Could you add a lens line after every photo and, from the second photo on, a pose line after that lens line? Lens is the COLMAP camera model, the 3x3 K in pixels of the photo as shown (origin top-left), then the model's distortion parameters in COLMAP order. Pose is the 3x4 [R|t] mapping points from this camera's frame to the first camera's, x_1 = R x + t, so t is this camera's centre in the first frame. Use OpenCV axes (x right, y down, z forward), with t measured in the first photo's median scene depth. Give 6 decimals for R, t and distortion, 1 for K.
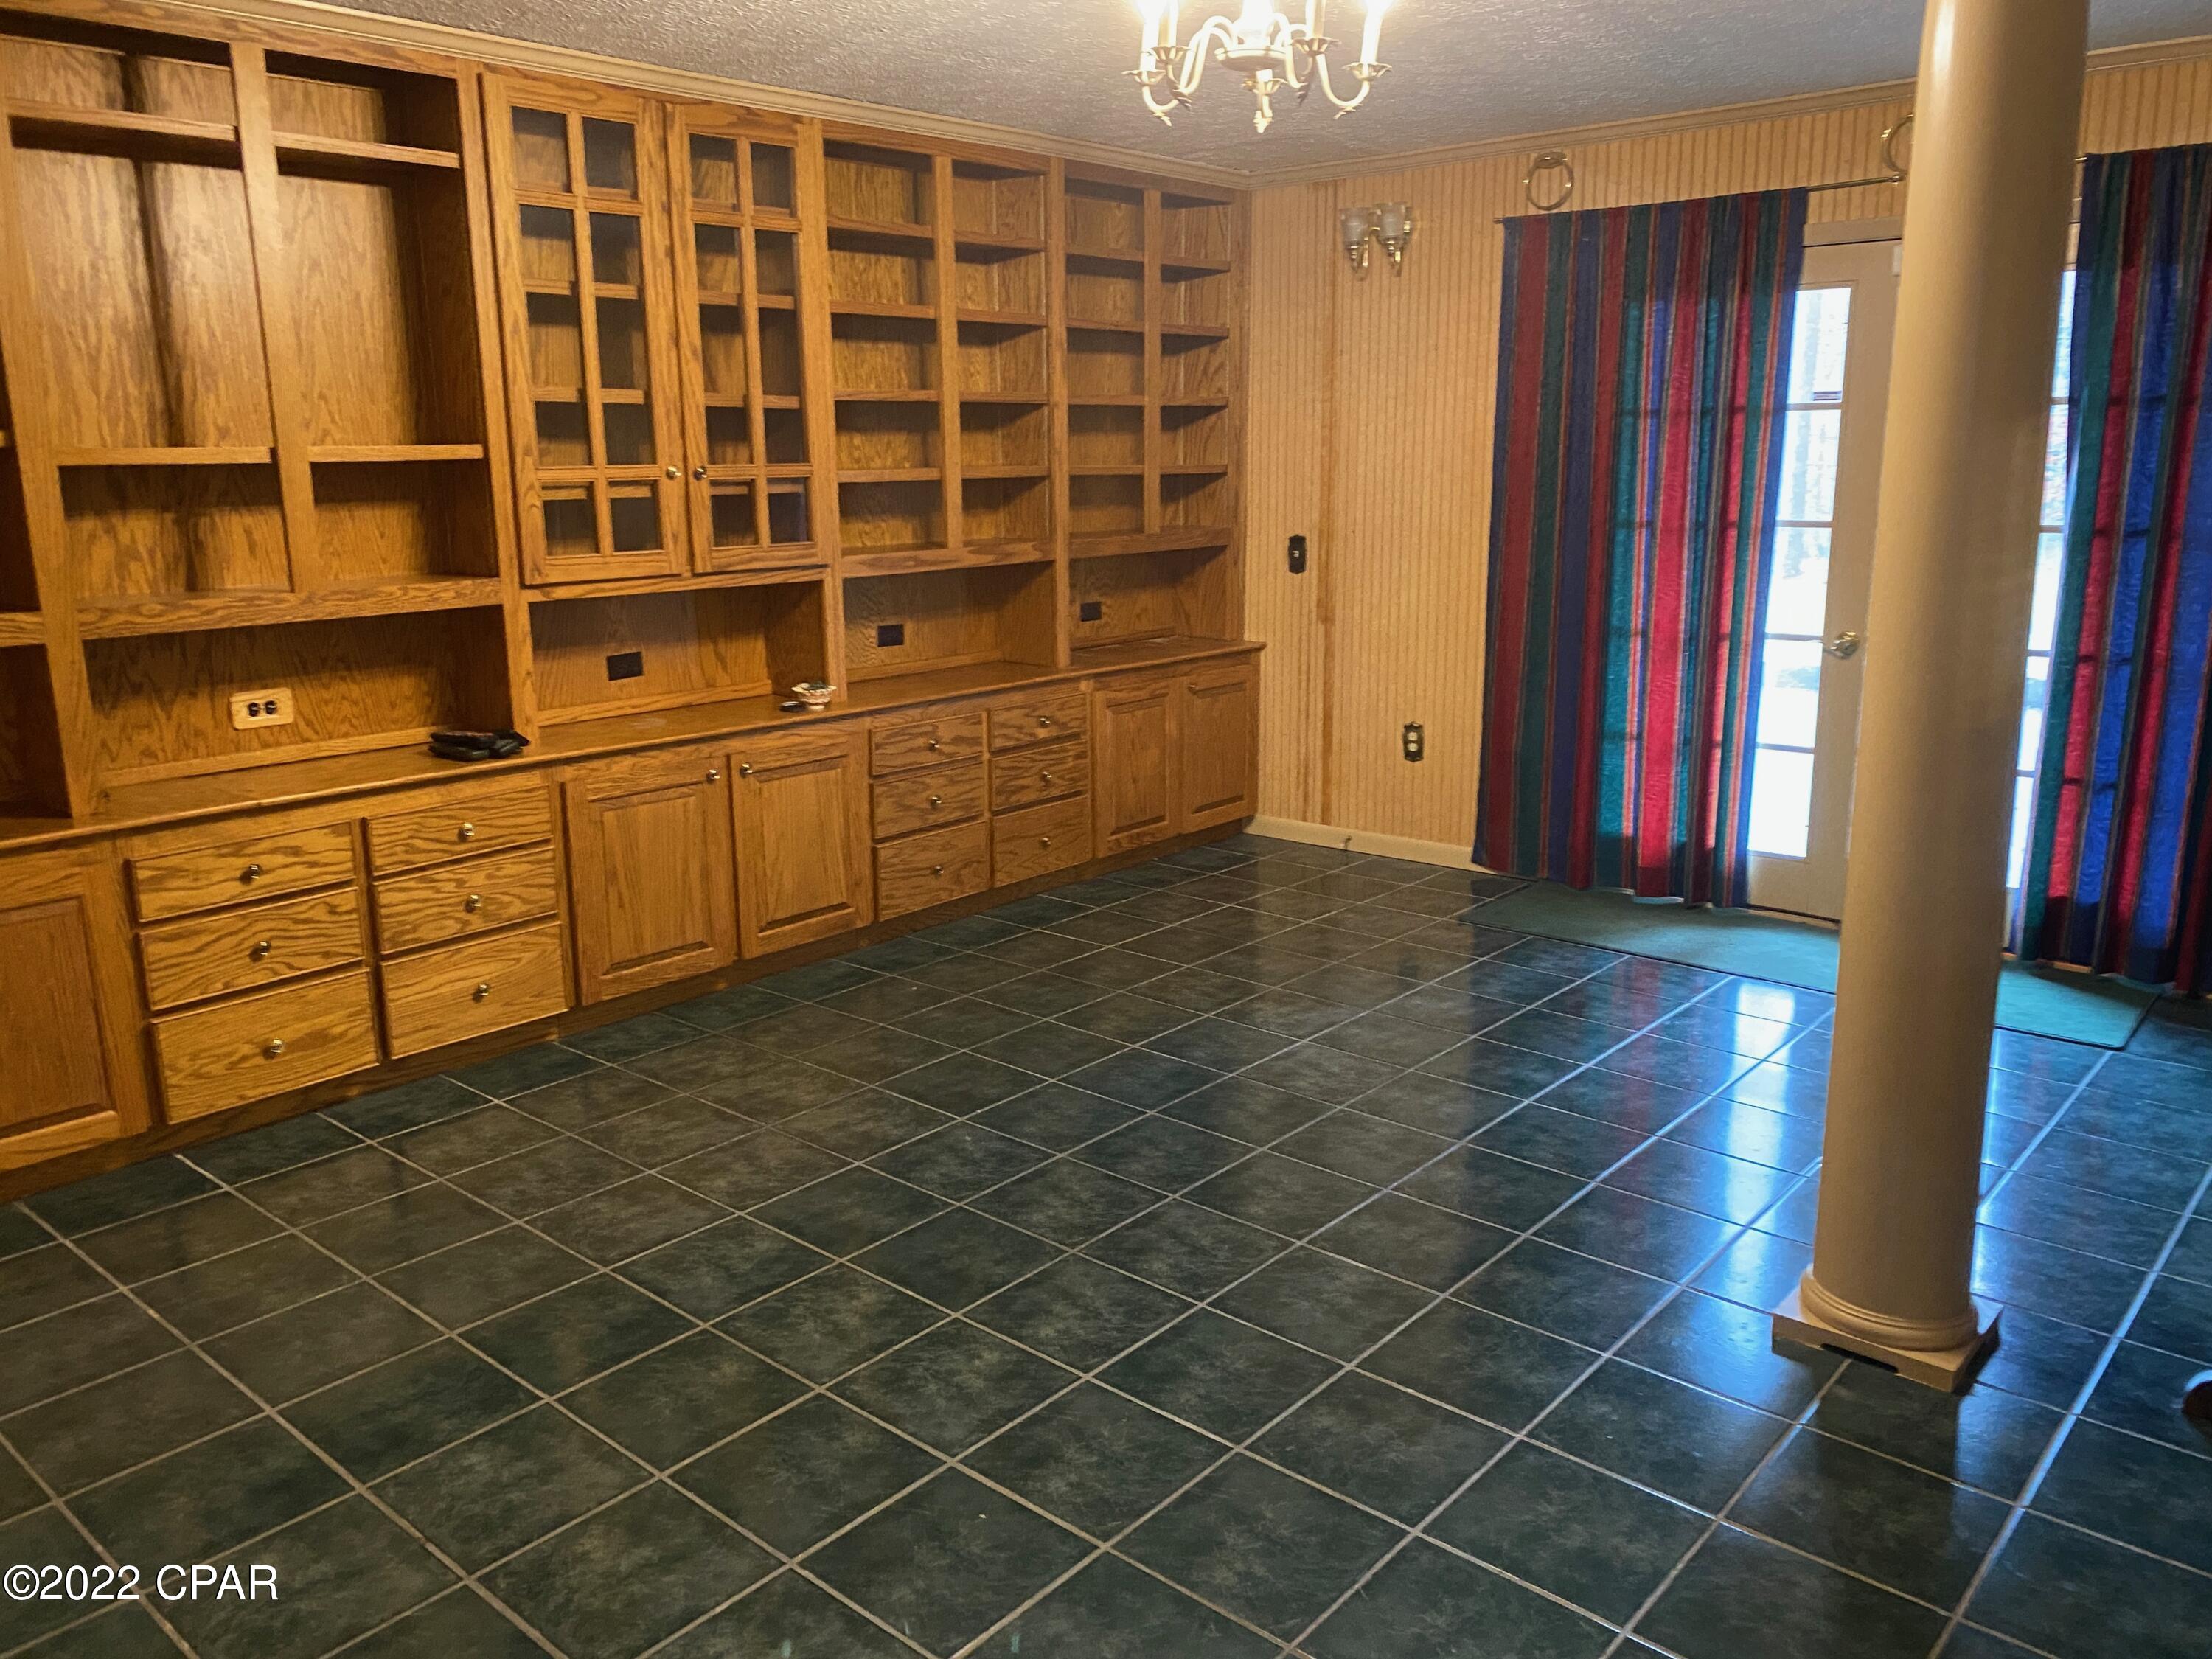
lens RADIAL K [[1694.3, 0, 1099.1], [0, 1694.3, 825.6], [0, 0, 1]] dist [0.061138, -0.064155]
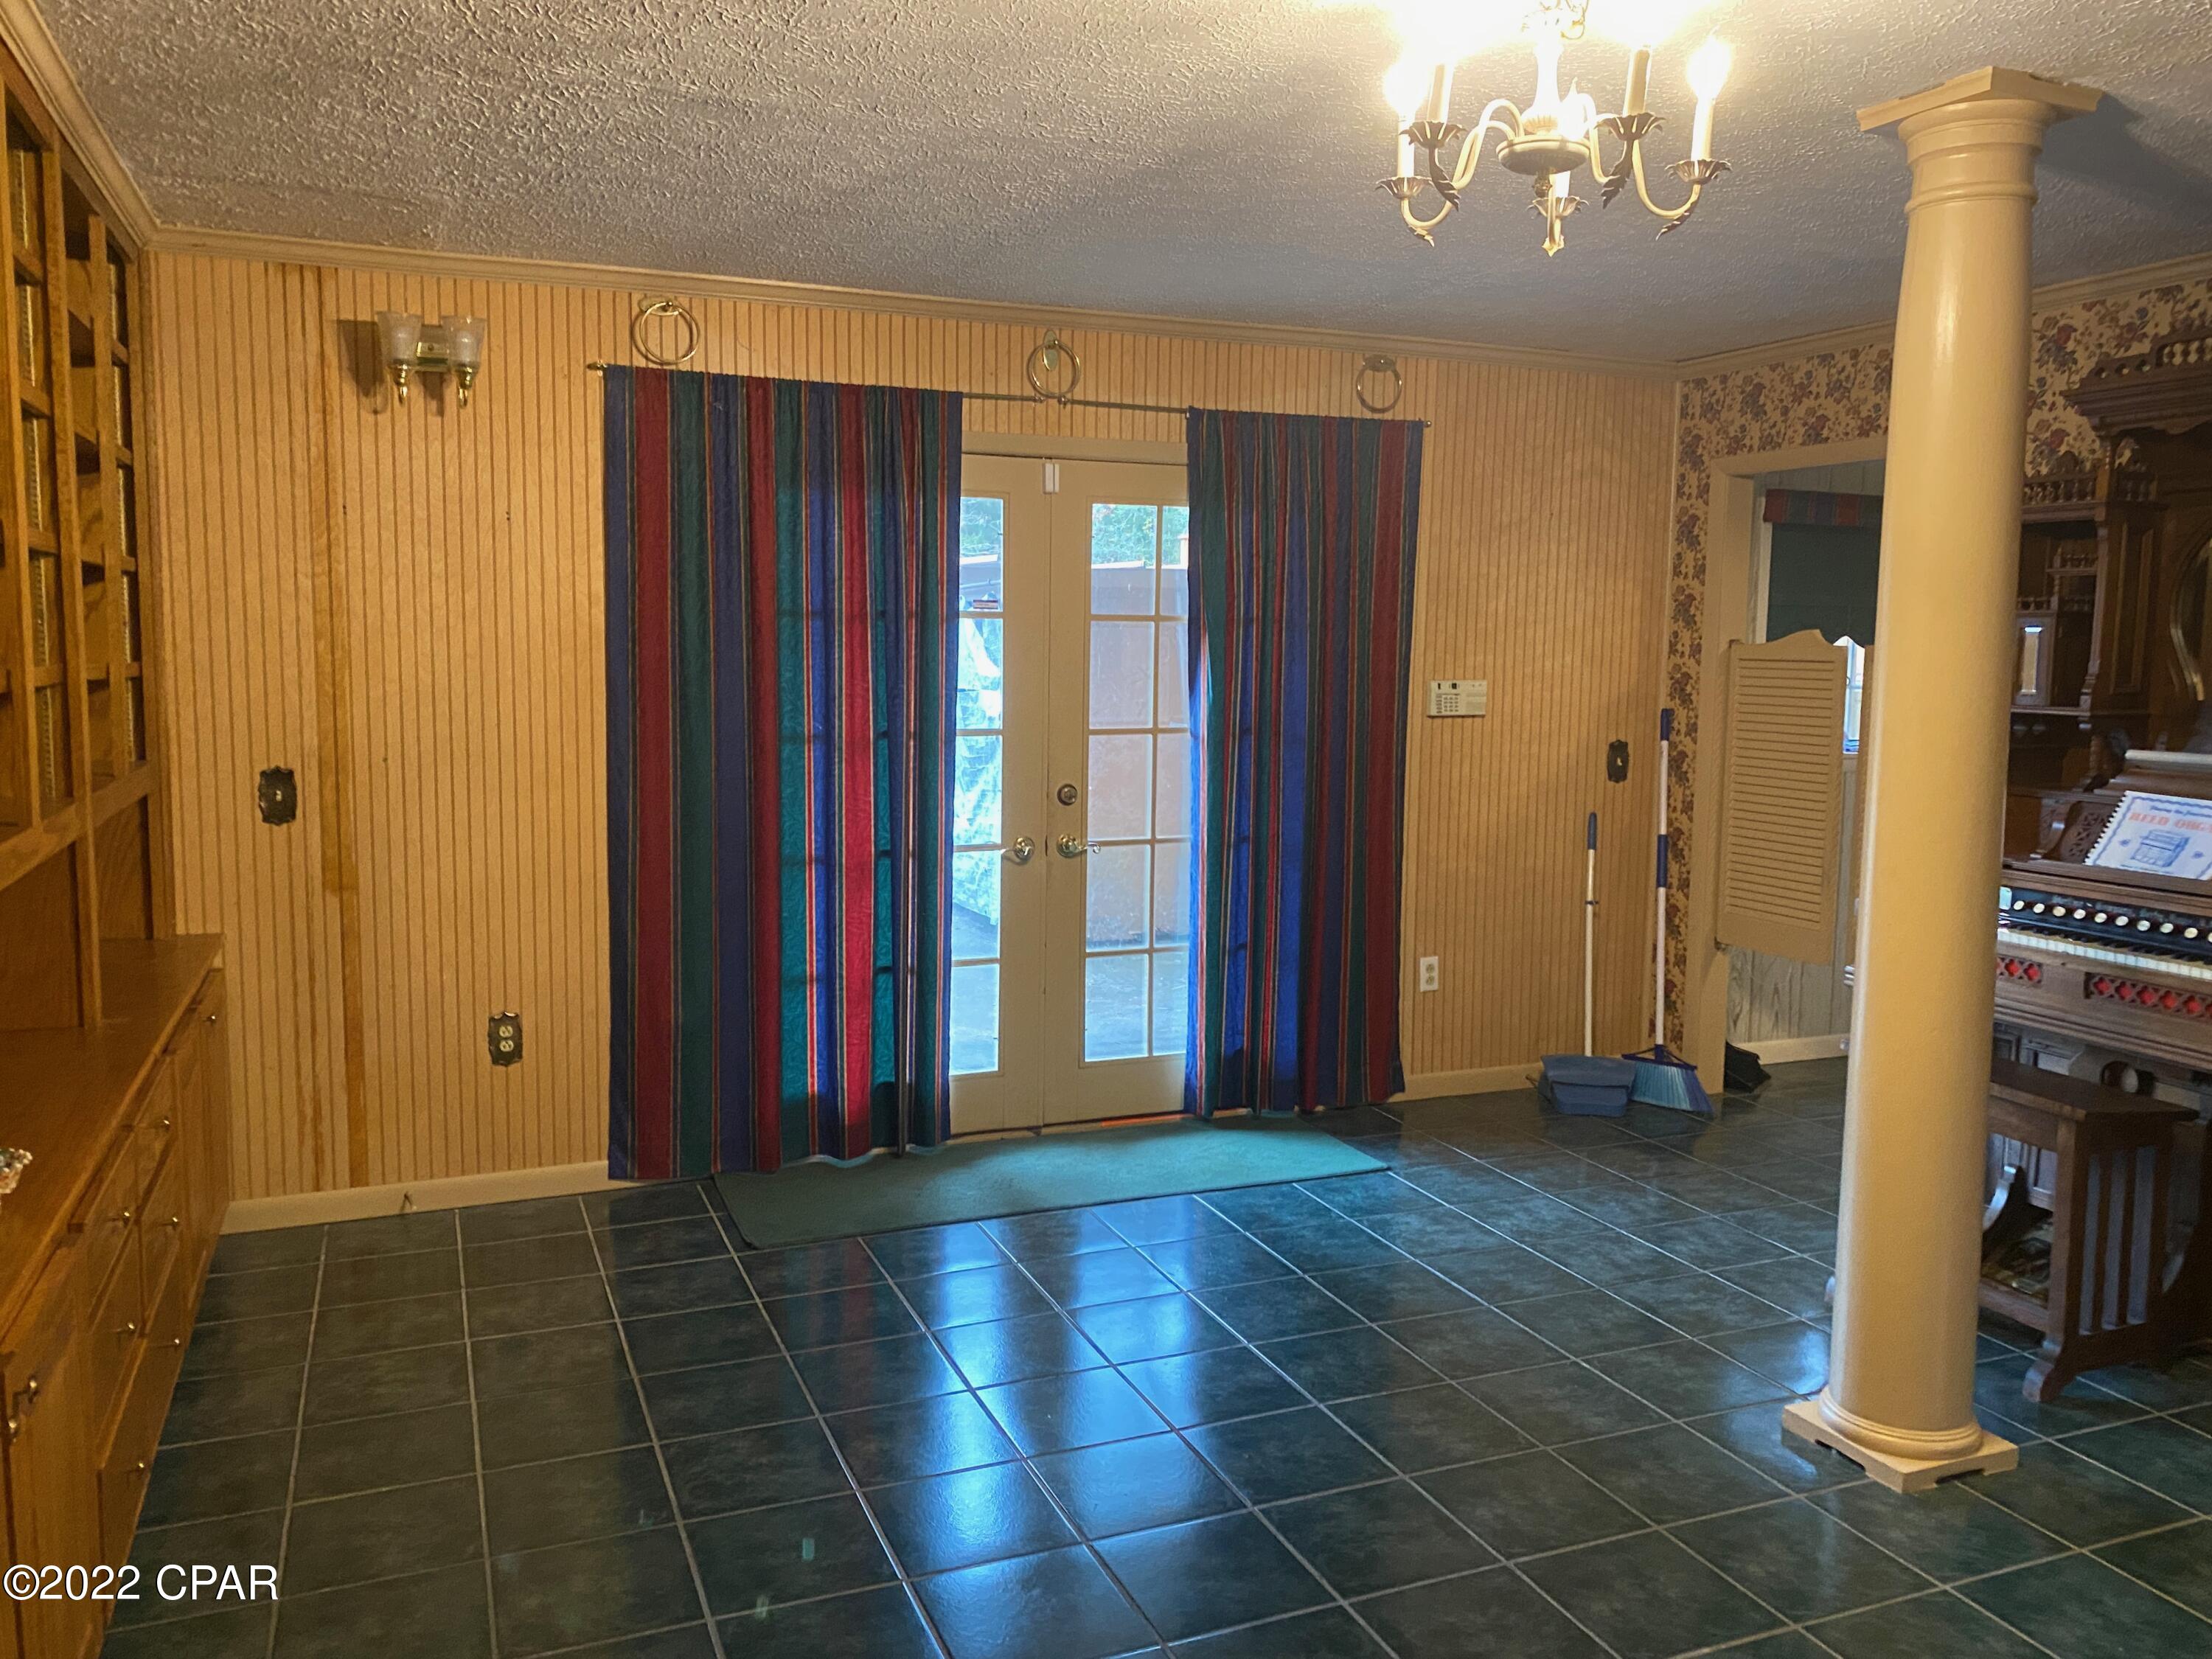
lens RADIAL K [[1694.3, 0, 1102.6], [0, 1694.3, 829.5], [0, 0, 1]] dist [0.061138, -0.064155]
pose [[0.445846, -0.084856, 0.891079, -0.378216], [0.180875, 0.983501, 0.003158, -0.101841], [-0.876645, 0.159766, 0.453838, 0.463689]]
